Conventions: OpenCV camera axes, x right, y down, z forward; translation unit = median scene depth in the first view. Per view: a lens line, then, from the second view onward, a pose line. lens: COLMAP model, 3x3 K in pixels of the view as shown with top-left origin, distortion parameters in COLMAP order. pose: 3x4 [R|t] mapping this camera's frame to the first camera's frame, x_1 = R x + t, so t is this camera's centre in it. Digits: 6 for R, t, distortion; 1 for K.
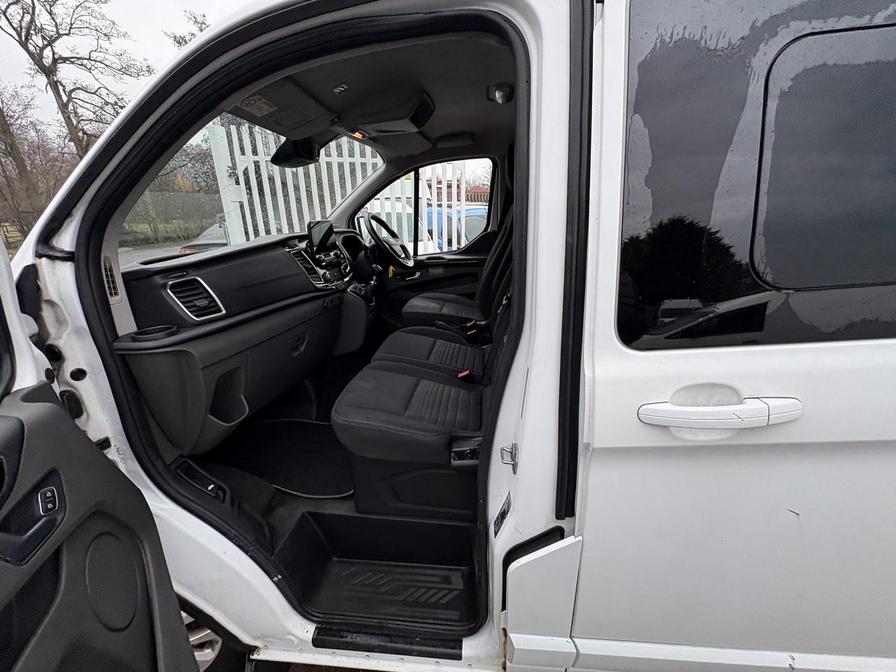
lens RADIAL K [[354.6, 0, 446.0], [0, 354.6, 338.2], [0, 0, 1]] dist [-0.001959, 0.000395]
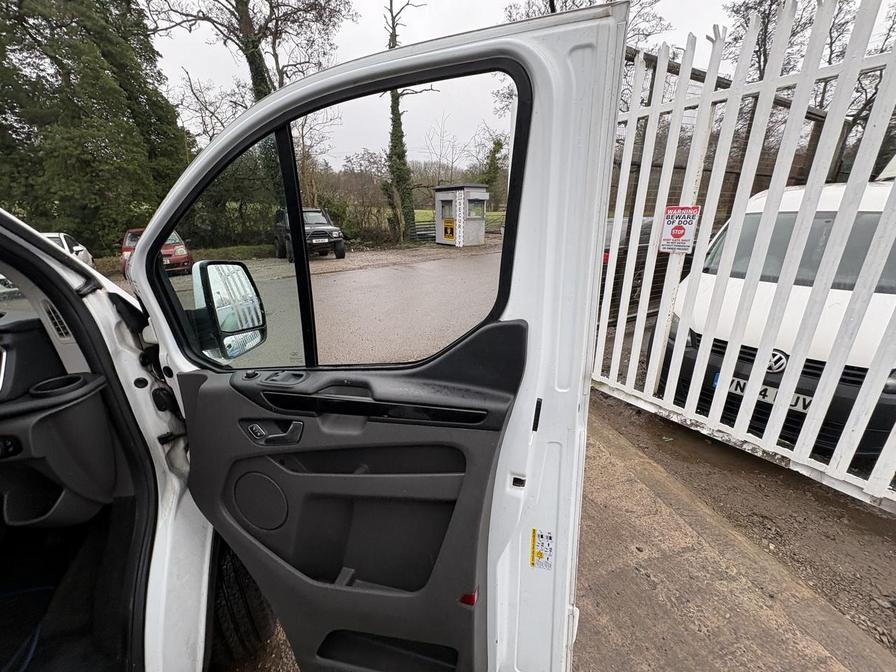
lens RADIAL K [[354.6, 0, 447.4], [0, 354.6, 337.8], [0, 0, 1]] dist [-0.001959, 0.000395]
pose [[0.376250, 0.319854, -0.869557, 0.247422], [-0.292763, 0.931479, 0.215955, -0.518501], [0.879048, 0.173321, 0.444110, 1.304536]]
